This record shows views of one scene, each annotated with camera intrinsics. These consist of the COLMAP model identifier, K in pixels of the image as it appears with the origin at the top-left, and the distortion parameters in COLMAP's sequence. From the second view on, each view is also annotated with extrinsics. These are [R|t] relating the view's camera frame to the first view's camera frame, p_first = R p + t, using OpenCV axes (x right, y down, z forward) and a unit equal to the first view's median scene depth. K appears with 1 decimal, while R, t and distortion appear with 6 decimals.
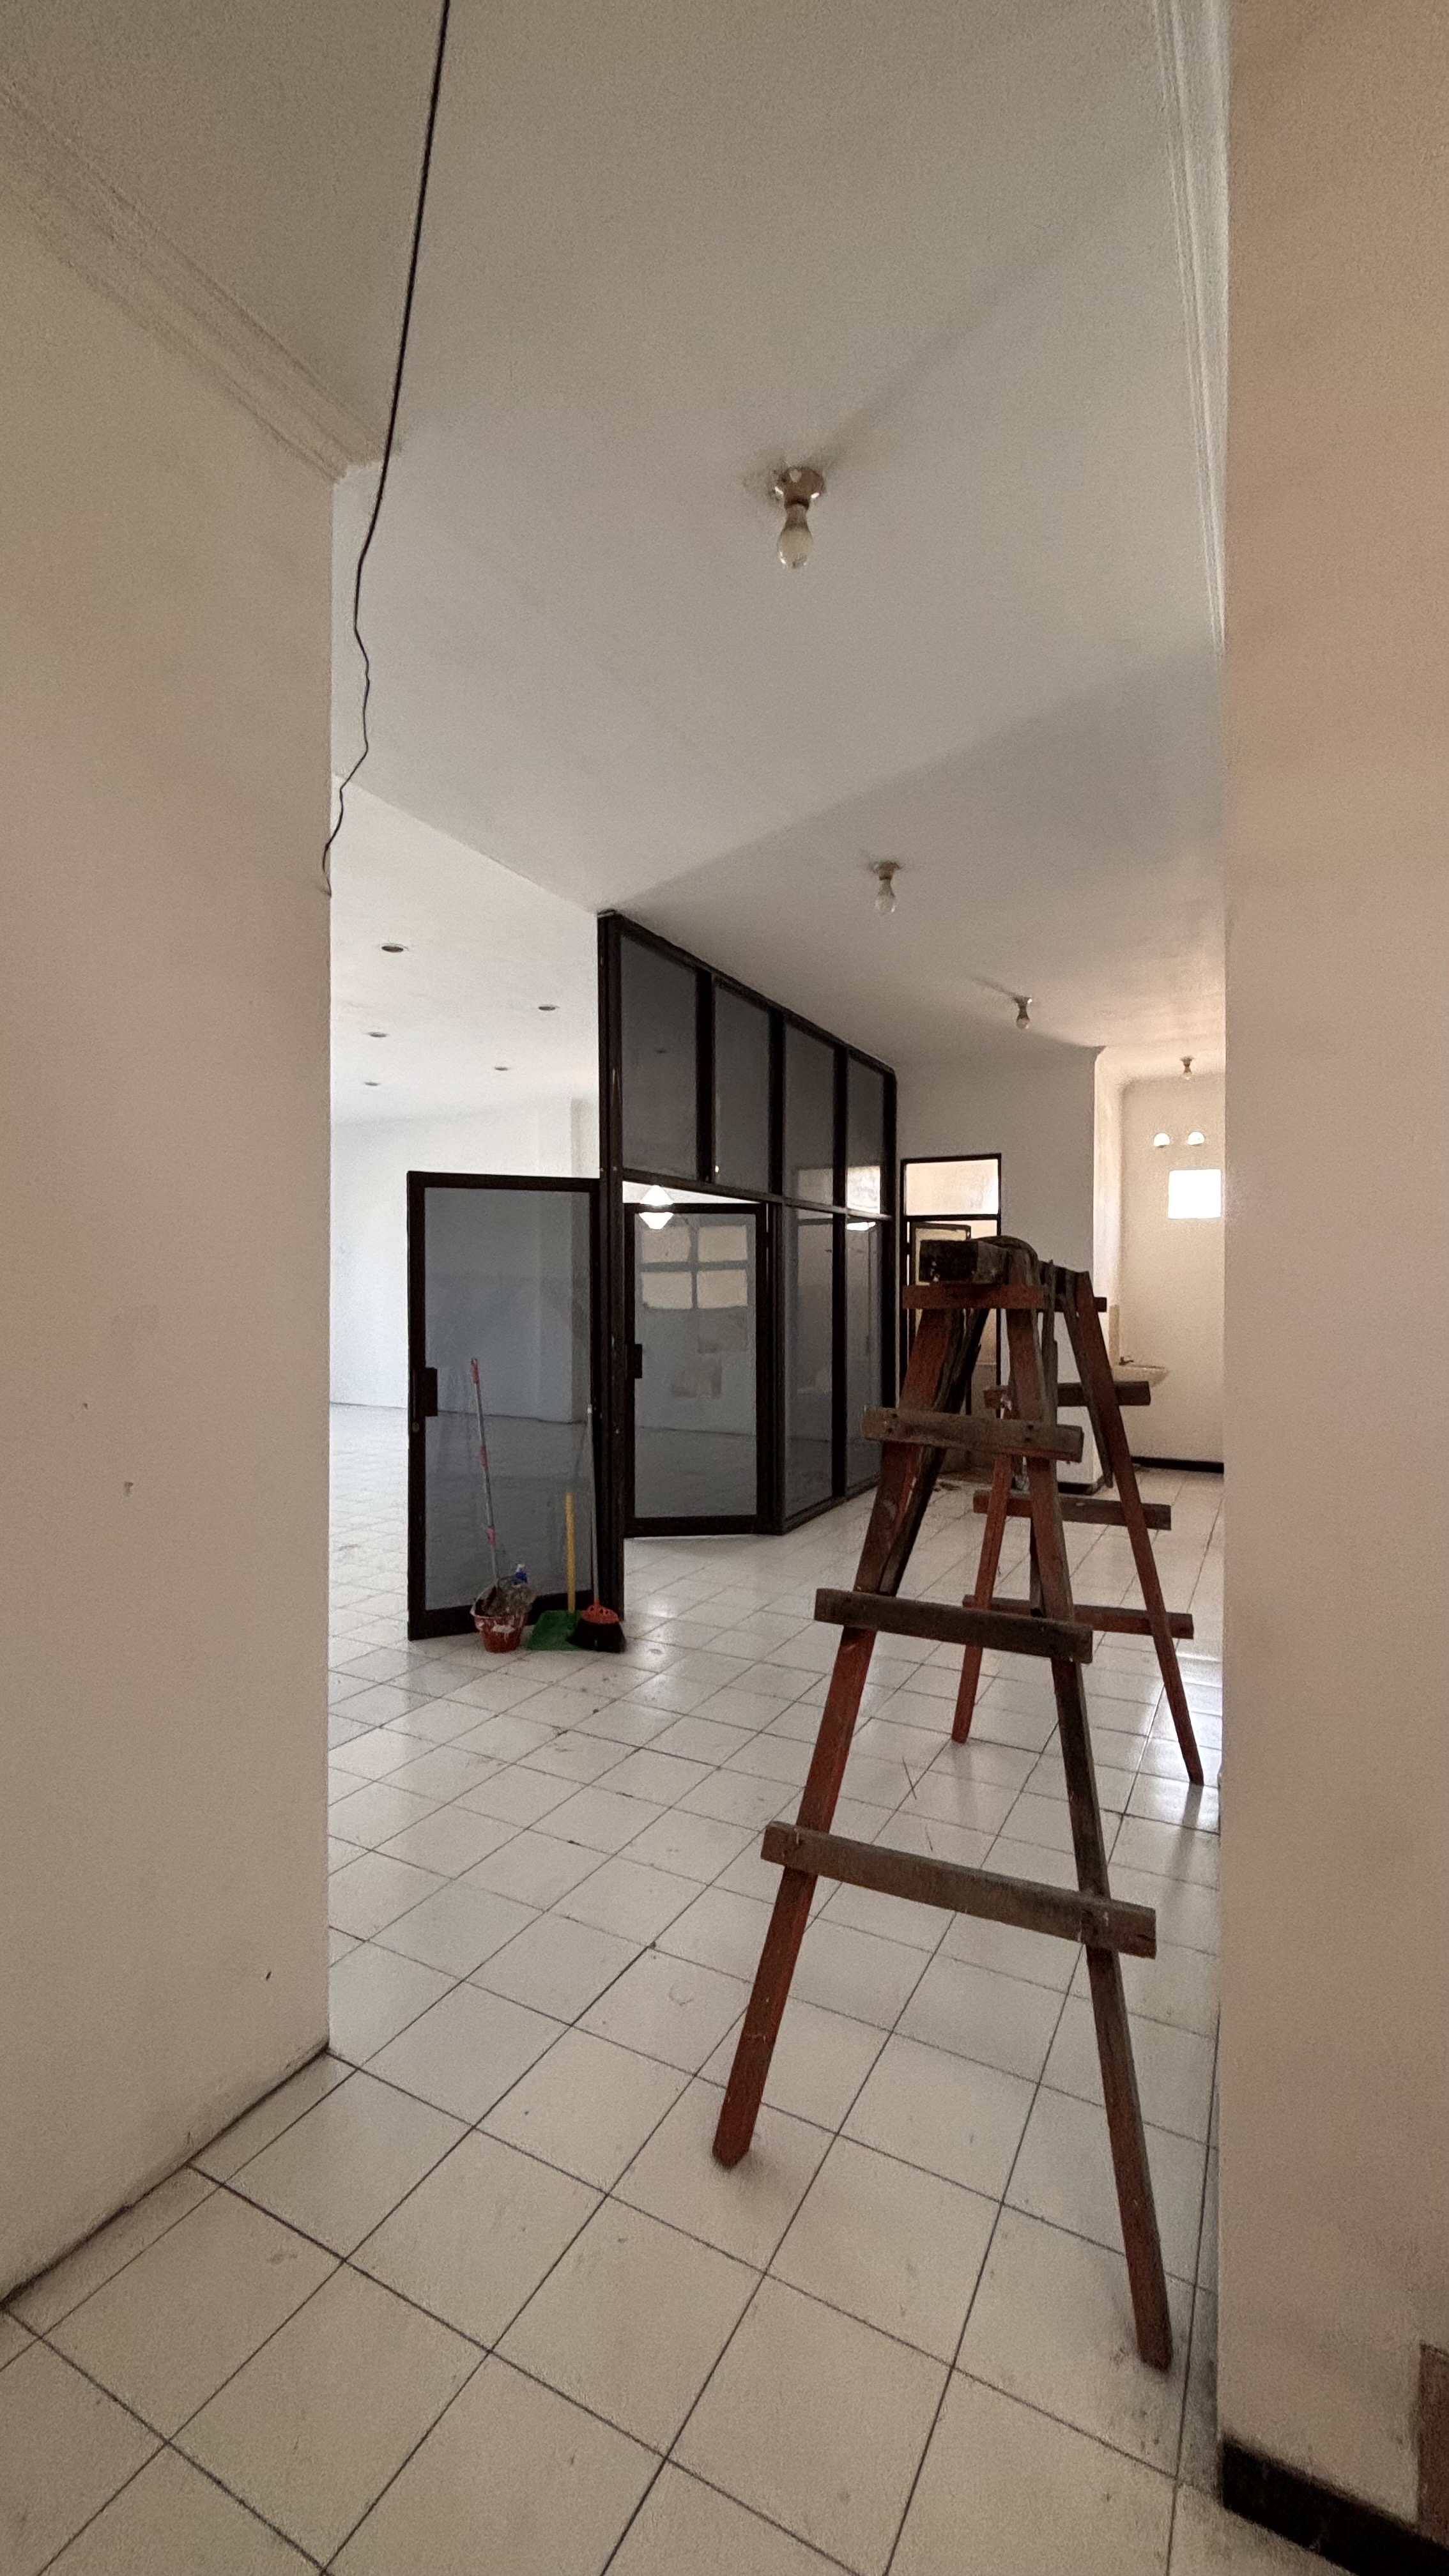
lens RADIAL K [[1073.4, 0, 724.5], [0, 1073.4, 1288.0], [0, 0, 1]] dist [0.055337, 0.000058]
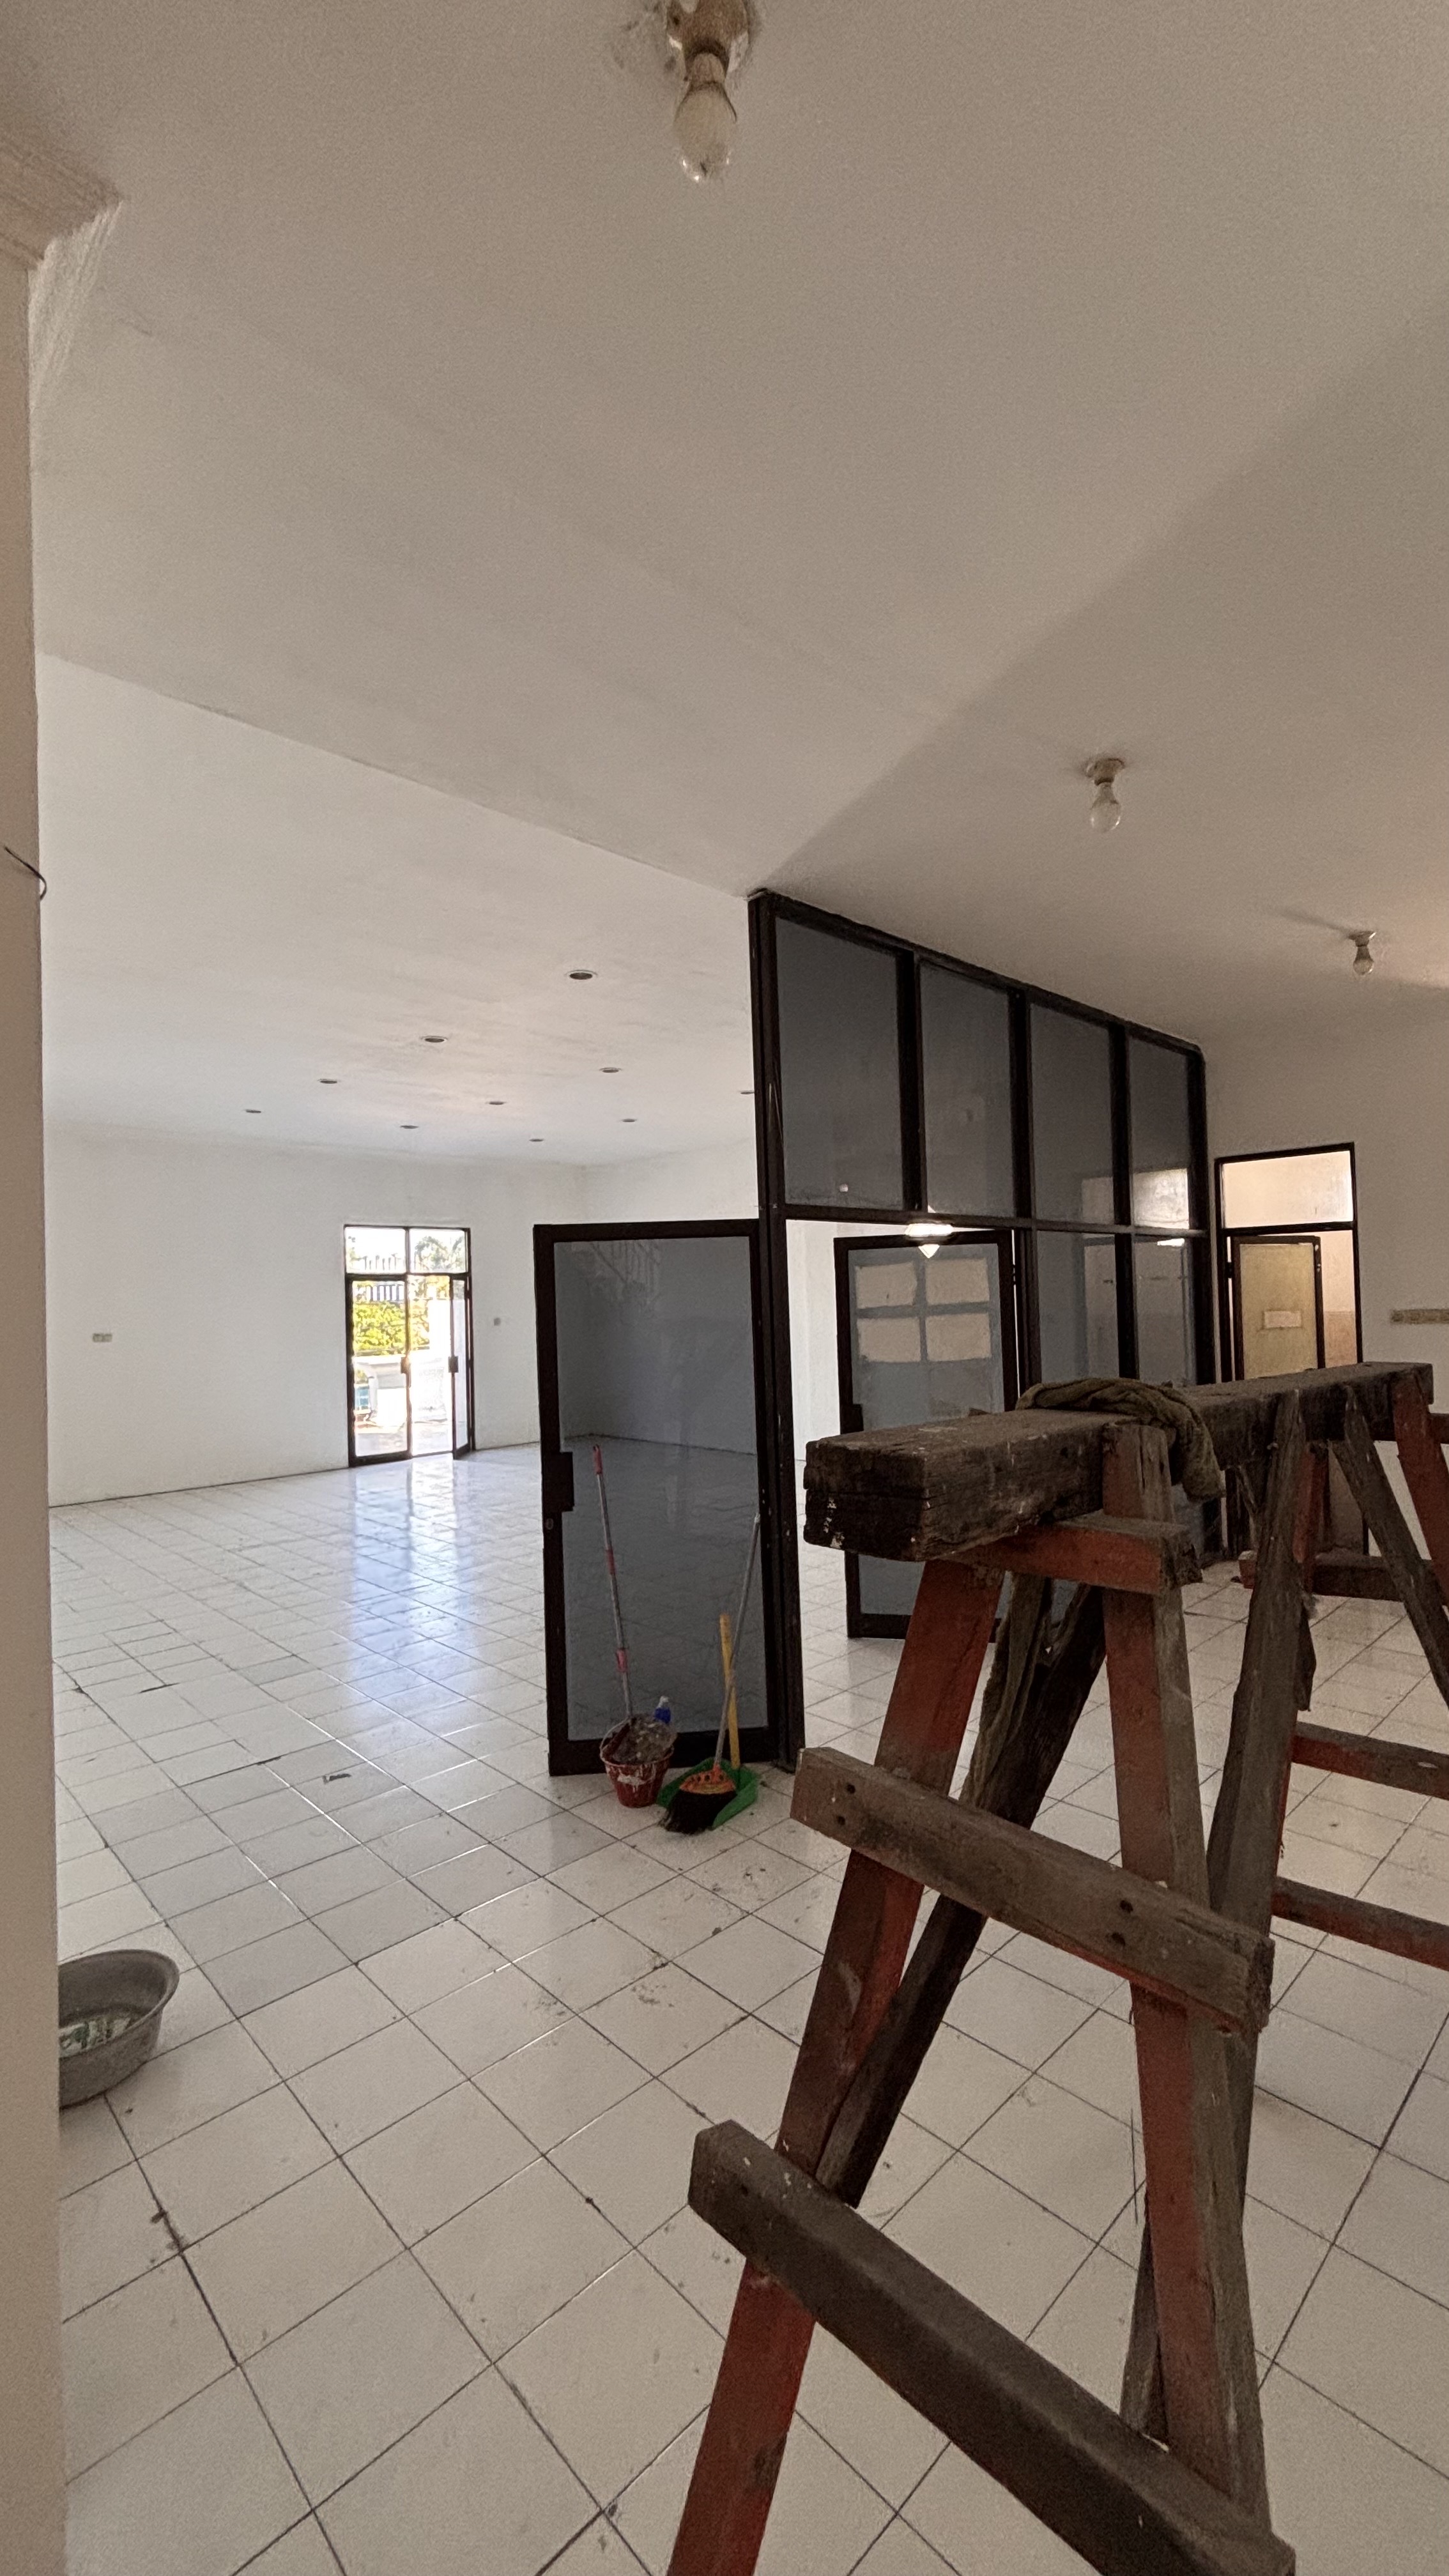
lens RADIAL K [[1063.6, 0, 730.2], [0, 1063.6, 1287.5], [0, 0, 1]] dist [0.024308, 0.000279]
pose [[0.950218, -0.034536, -0.309666, 0.094072], [0.030875, 0.999383, -0.016717, -0.031879], [0.310052, 0.006323, 0.950698, 0.196726]]
